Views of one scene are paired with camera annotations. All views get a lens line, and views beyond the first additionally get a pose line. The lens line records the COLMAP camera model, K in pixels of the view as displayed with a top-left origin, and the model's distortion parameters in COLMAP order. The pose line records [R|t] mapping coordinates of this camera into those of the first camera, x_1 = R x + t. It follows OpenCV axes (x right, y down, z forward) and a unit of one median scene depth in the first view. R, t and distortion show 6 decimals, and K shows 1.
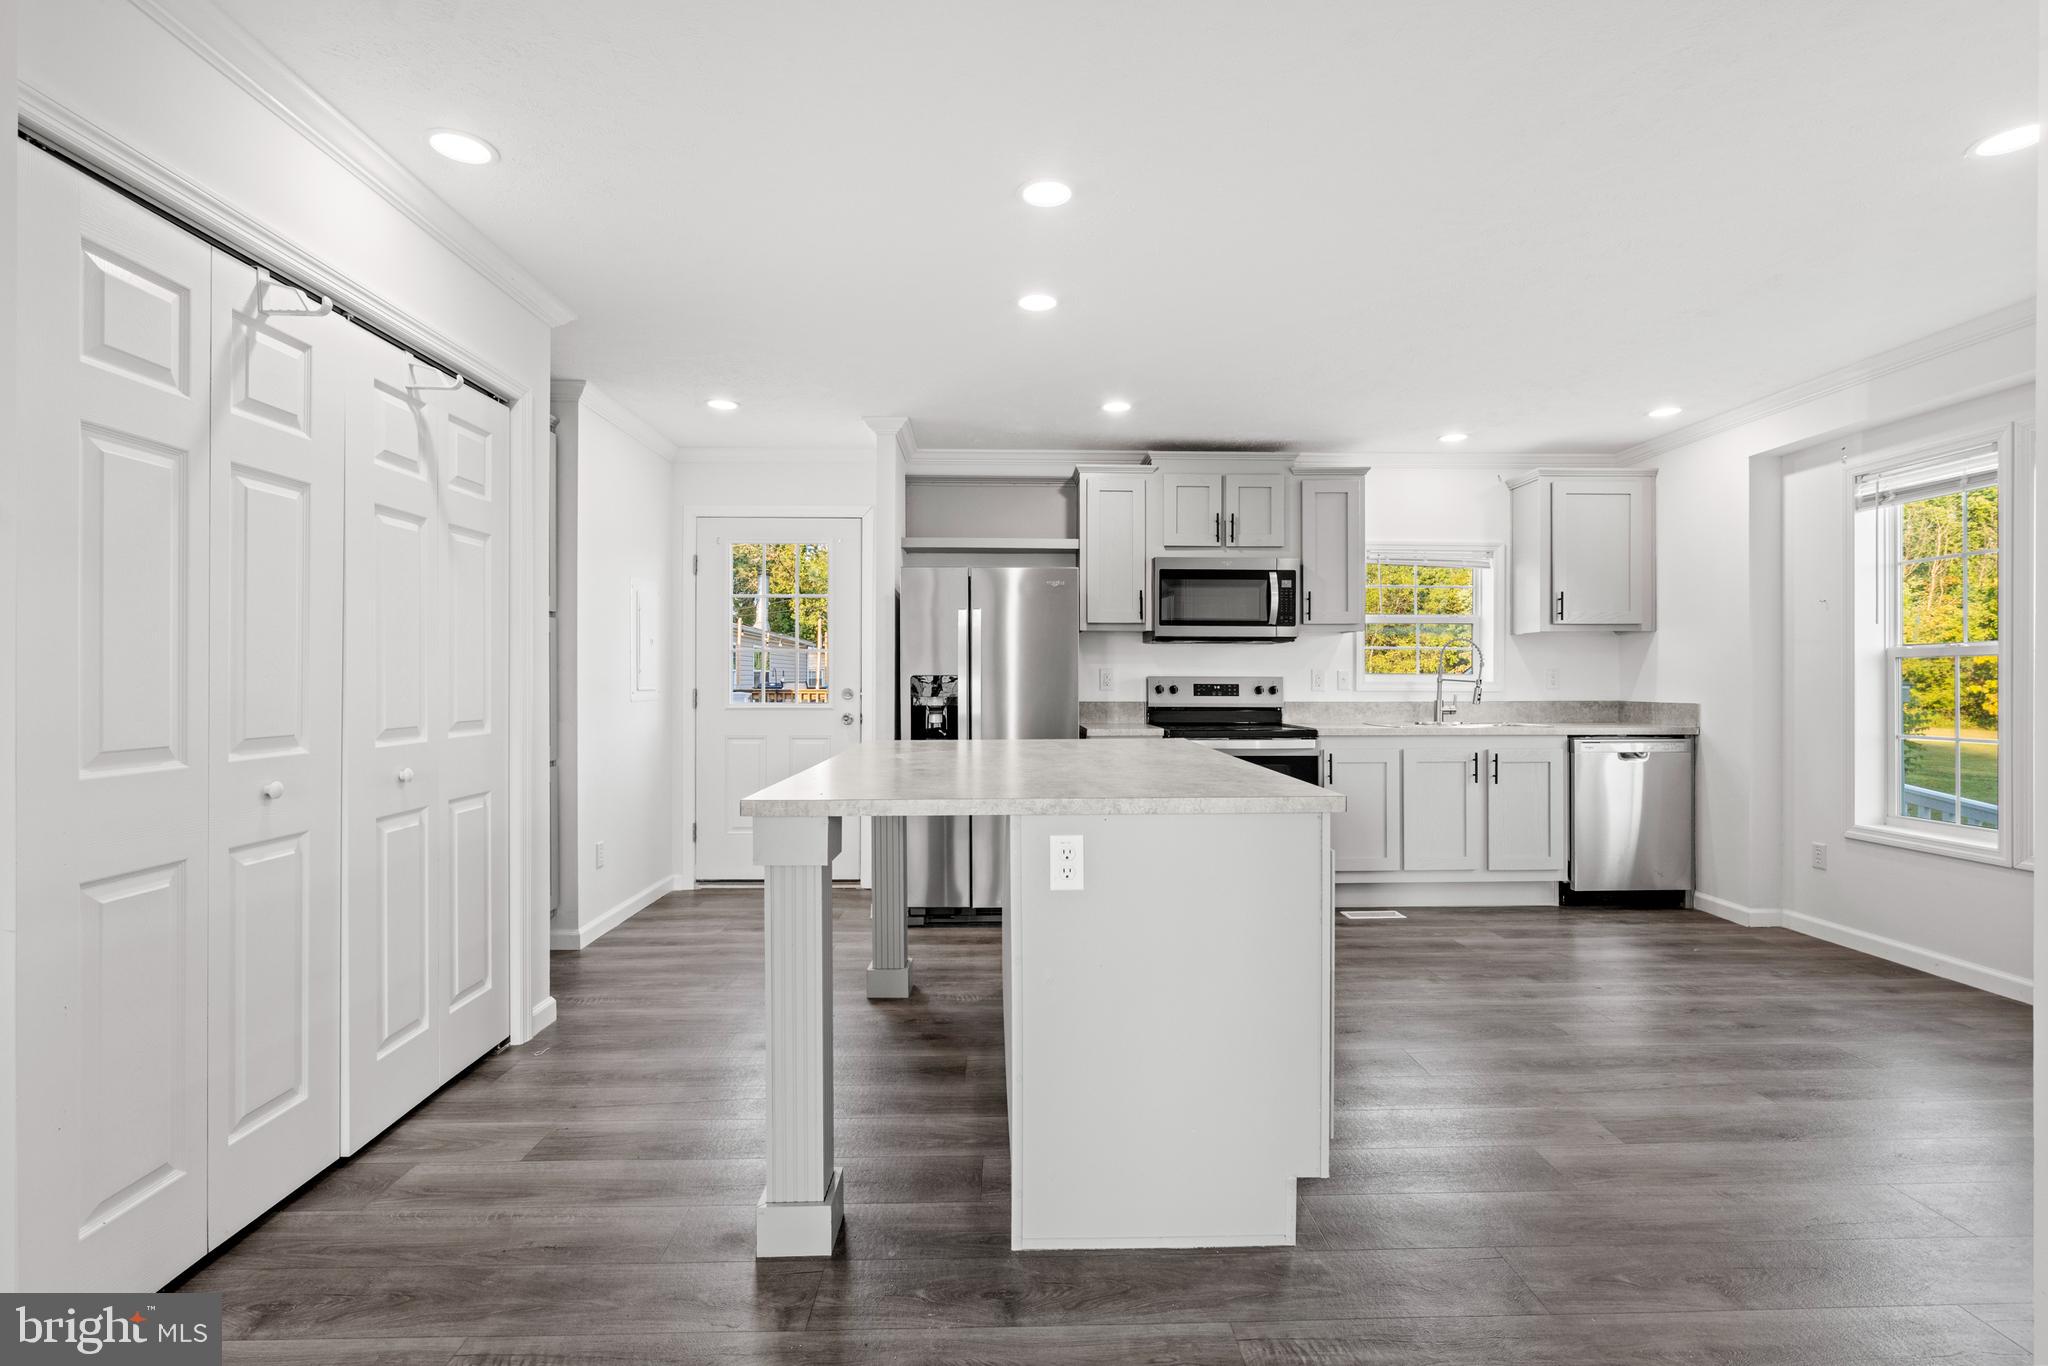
lens RADIAL K [[924.9, 0, 1022.8], [0, 924.9, 685.8], [0, 0, 1]] dist [-0.009138, 0.004619]
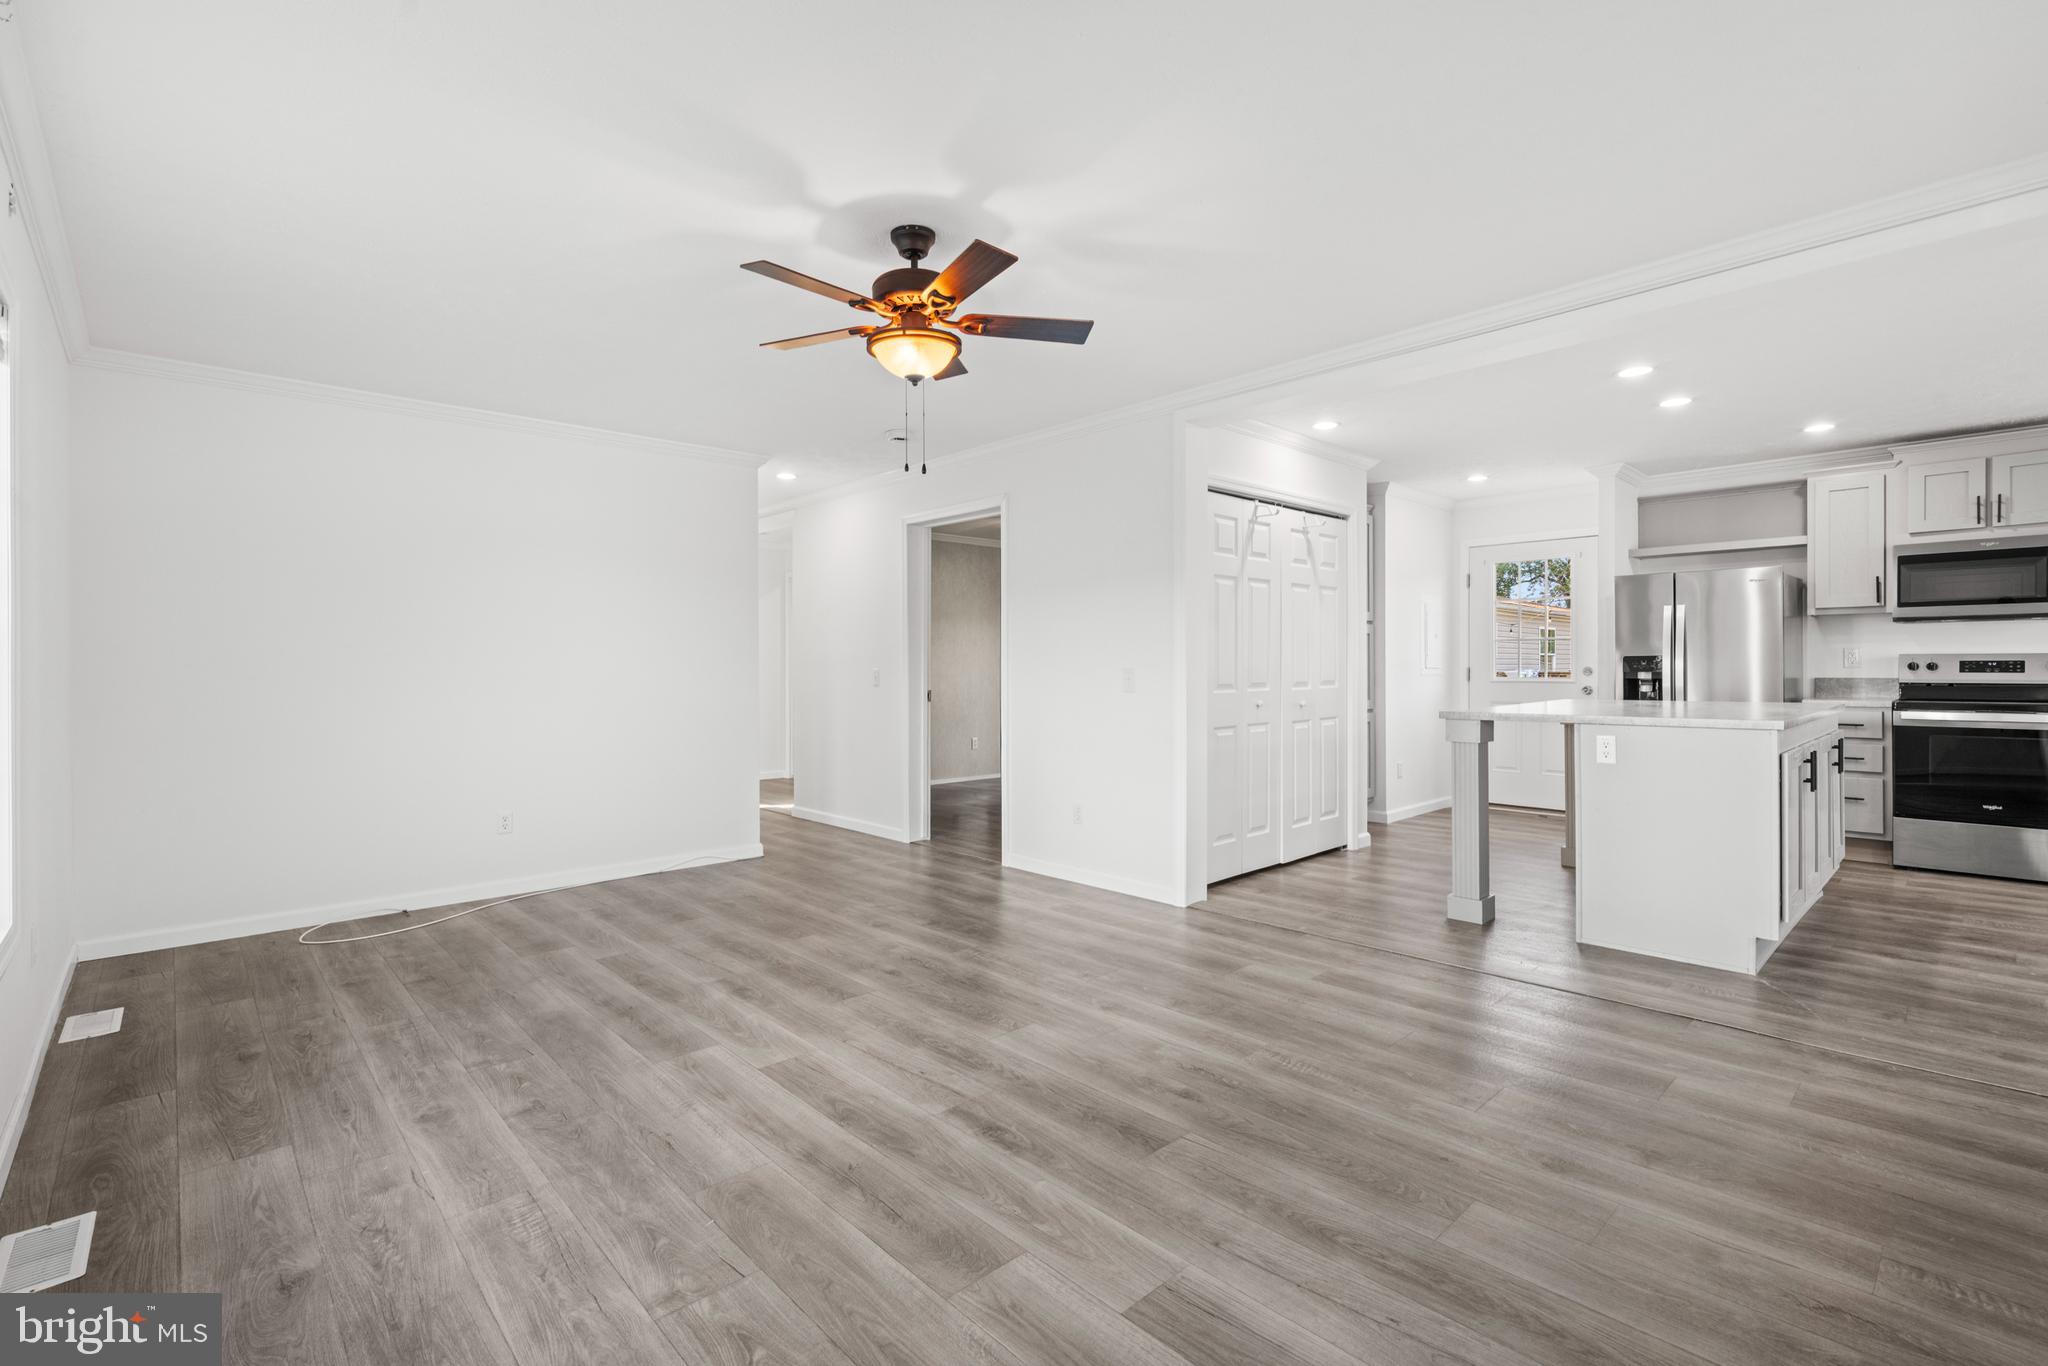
lens RADIAL K [[924.9, 0, 1032.1], [0, 924.9, 674.2], [0, 0, 1]] dist [-0.009138, 0.004619]
pose [[0.668121, 0.001881, -0.744051, 0.275833], [0.000586, 0.999995, 0.003054, 0.009457], [0.744053, -0.002477, 0.668116, -0.486798]]
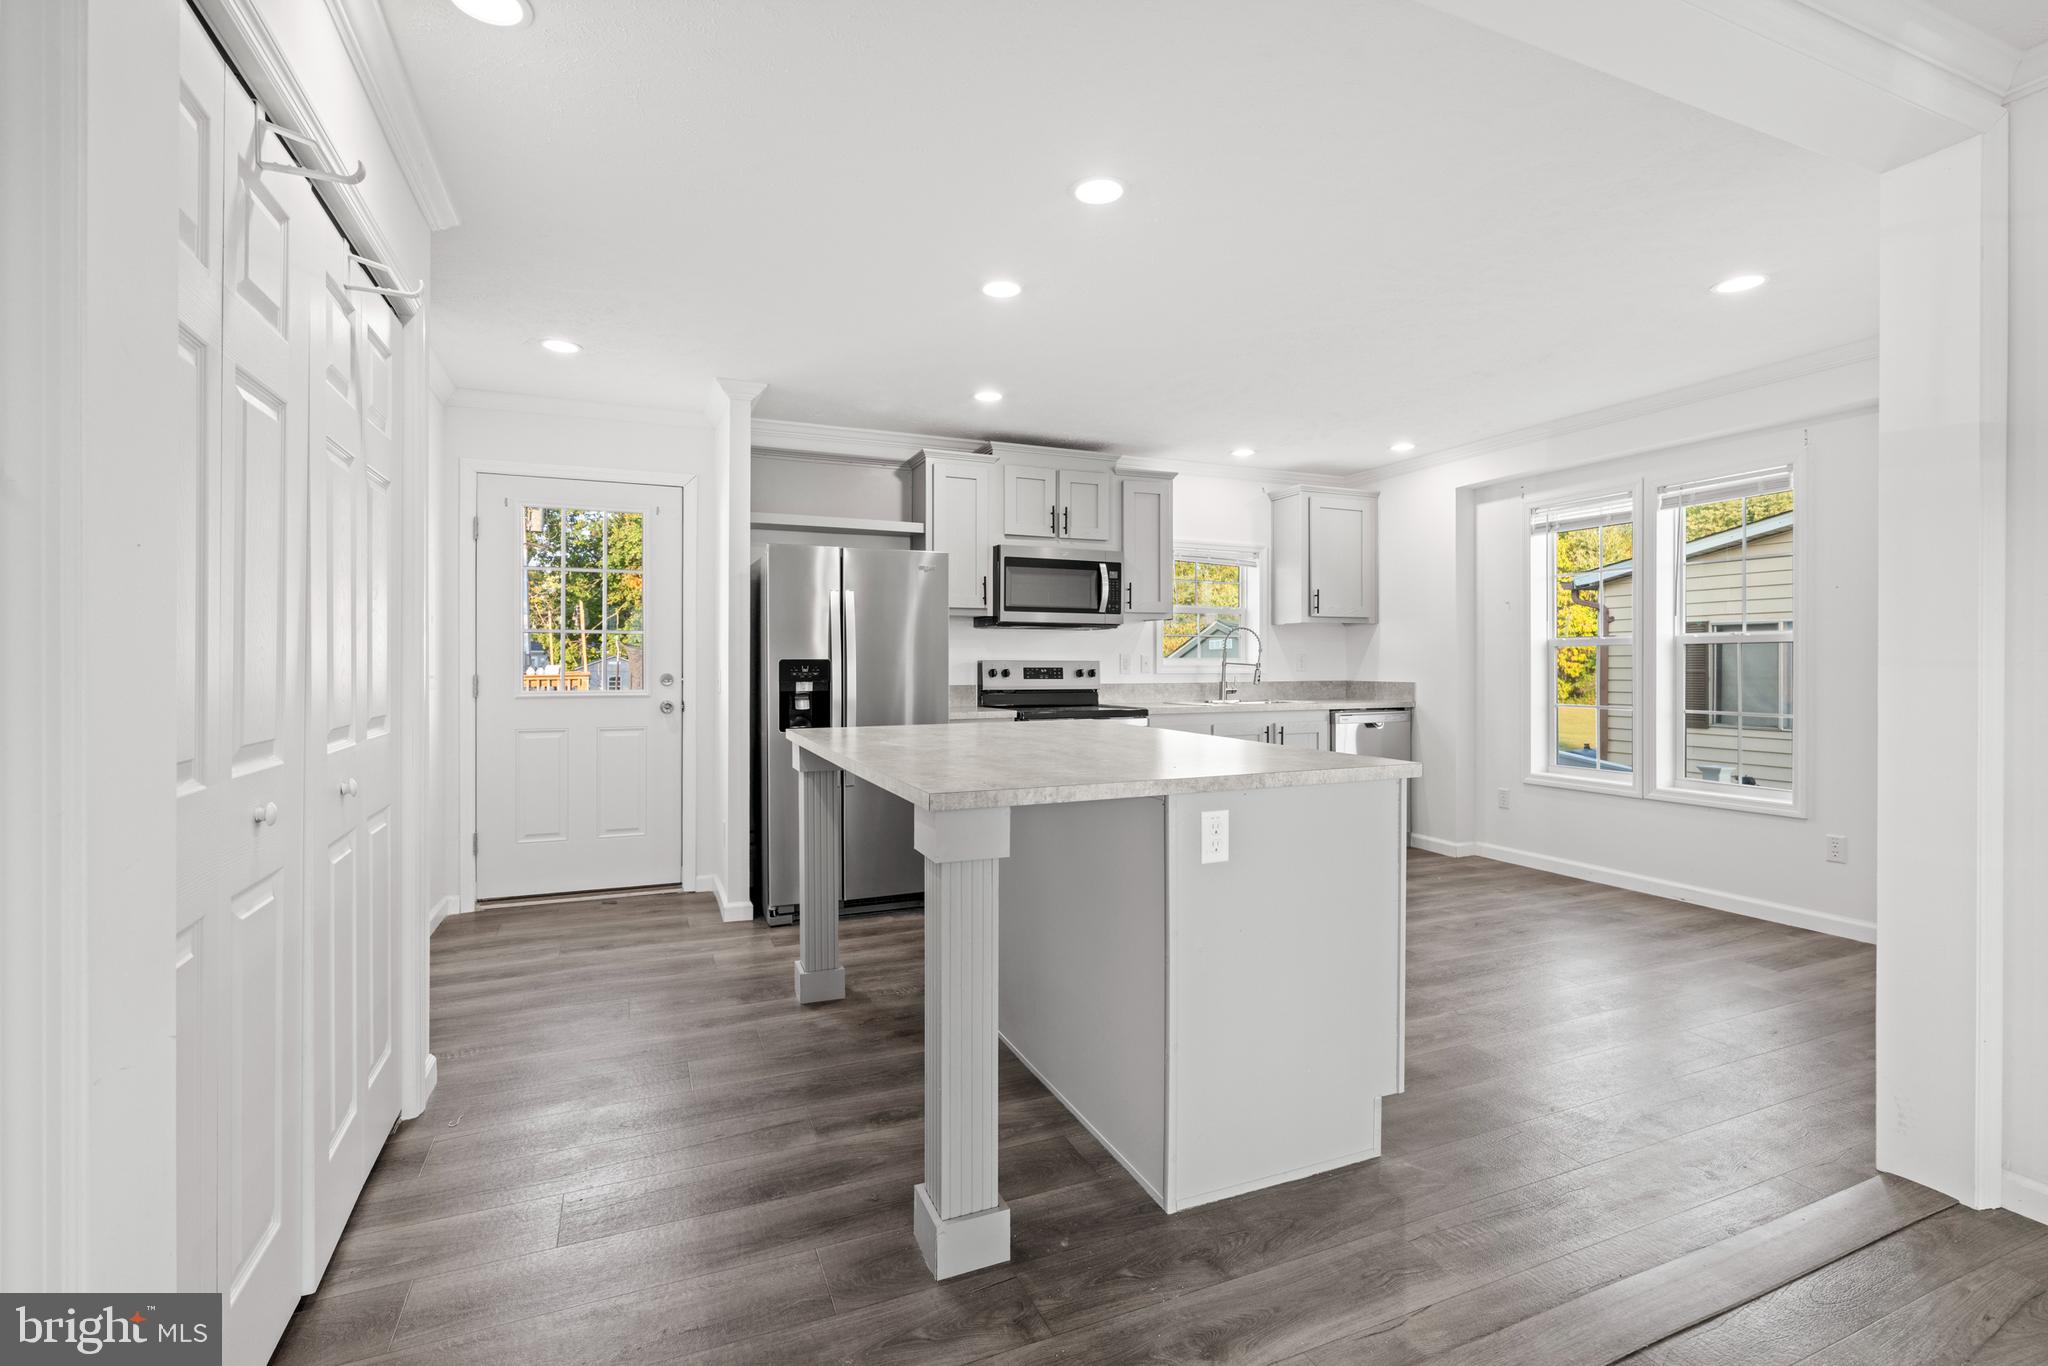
lens RADIAL K [[924.9, 0, 1014.3], [0, 924.9, 663.0], [0, 0, 1]] dist [-0.009138, 0.004619]
pose [[0.930288, -0.000337, 0.366831, -0.221739], [0.002771, 0.999977, -0.006111, -0.000933], [-0.366821, 0.006701, 0.930268, 0.037764]]
